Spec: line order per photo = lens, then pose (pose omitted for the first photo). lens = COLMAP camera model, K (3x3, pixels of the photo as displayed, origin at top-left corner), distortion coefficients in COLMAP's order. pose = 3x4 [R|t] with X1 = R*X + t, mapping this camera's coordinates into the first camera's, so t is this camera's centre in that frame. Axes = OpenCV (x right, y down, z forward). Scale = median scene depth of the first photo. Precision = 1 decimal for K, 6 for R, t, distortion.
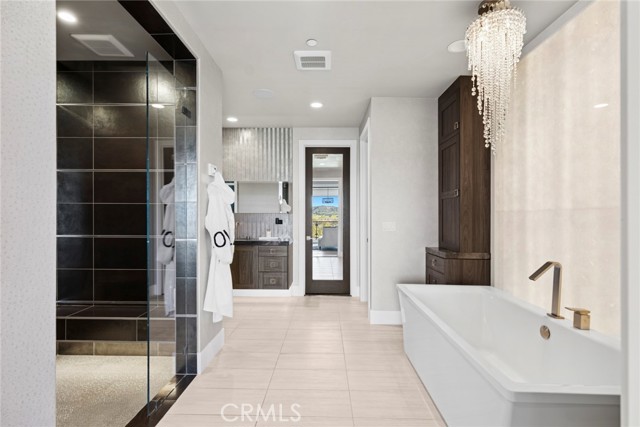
lens RADIAL K [[294.8, 0, 318.1], [0, 294.8, 216.7], [0, 0, 1]] dist [-0.003173, 0.000143]
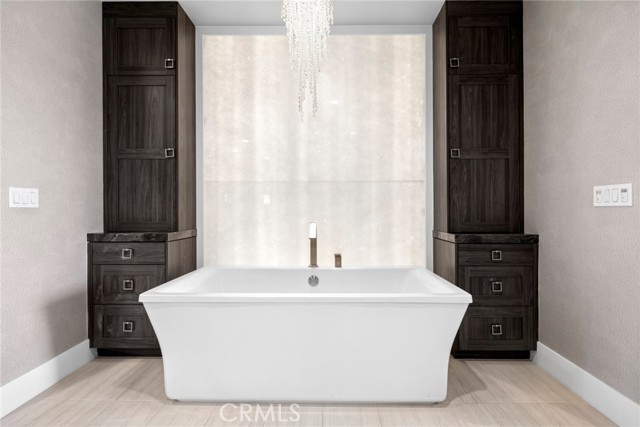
lens RADIAL K [[294.8, 0, 334.7], [0, 294.8, 208.9], [0, 0, 1]] dist [-0.003173, 0.000143]
pose [[-0.025788, 0.009714, 0.999620, -0.357133], [0.001755, 0.999952, -0.009672, 0.087971], [-0.999666, 0.001505, -0.025803, 0.754203]]
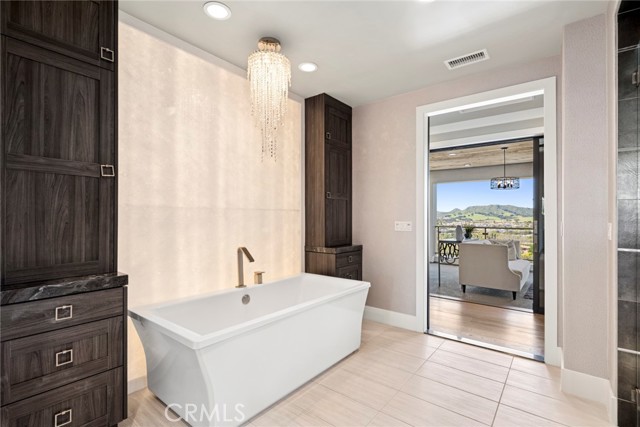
lens RADIAL K [[294.8, 0, 315.7], [0, 294.8, 214.2], [0, 0, 1]] dist [-0.003173, 0.000143]
pose [[-0.796492, 0.004345, 0.604634, -0.249371], [-0.003264, 0.999929, -0.011486, 0.013105], [-0.604641, -0.011122, -0.796421, 1.517485]]
